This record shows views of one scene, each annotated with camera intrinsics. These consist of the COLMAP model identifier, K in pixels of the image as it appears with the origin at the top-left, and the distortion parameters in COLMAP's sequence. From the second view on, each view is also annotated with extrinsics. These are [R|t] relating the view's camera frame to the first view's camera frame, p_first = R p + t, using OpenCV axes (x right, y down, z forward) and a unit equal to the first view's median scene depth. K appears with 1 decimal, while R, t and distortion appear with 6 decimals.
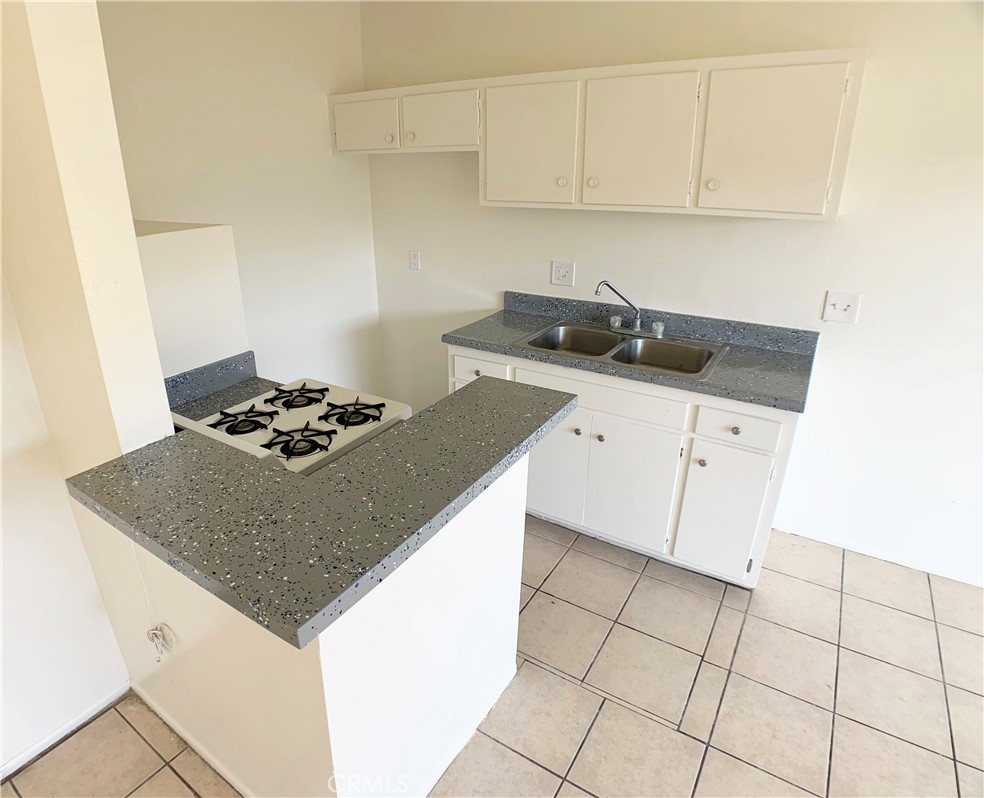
lens RADIAL K [[563.7, 0, 448.6], [0, 563.7, 381.2], [0, 0, 1]] dist [-0.078911, 0.000252]
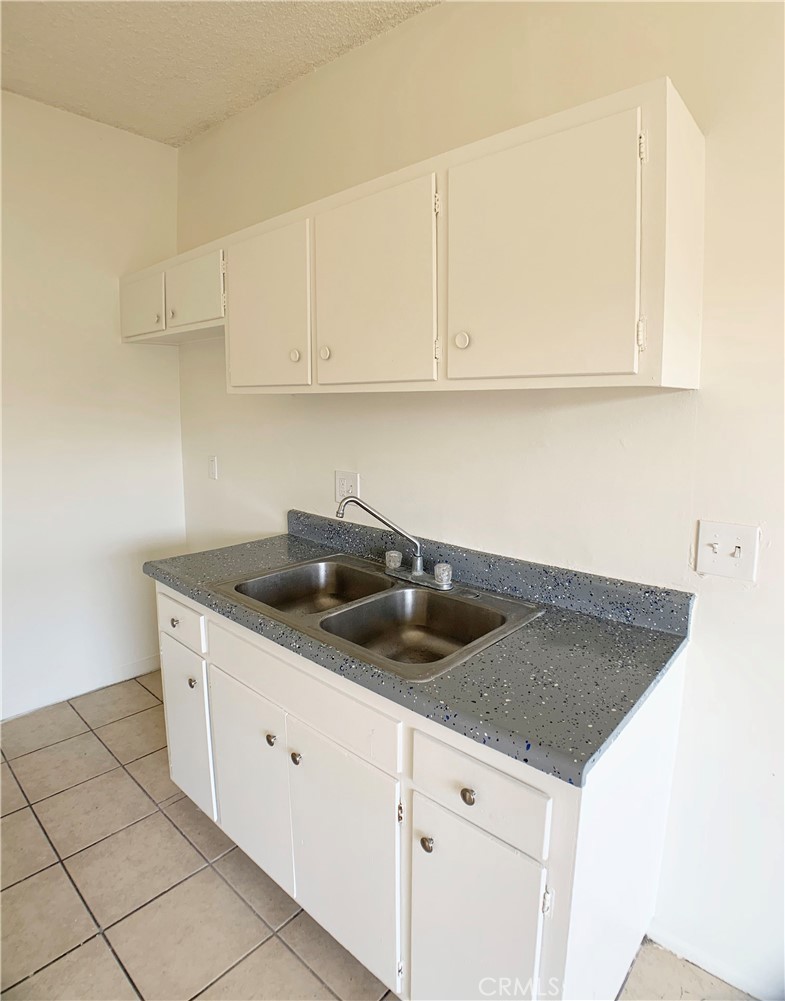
lens RADIAL K [[547.1, 0, 395.0], [0, 547.1, 456.9], [0, 0, 1]] dist [-0.076061, 0.000156]
pose [[0.991963, 0.032953, -0.122161, 0.419770], [-0.064245, 0.962949, -0.261918, -0.060158], [0.109004, 0.267662, 0.957327, 0.386215]]
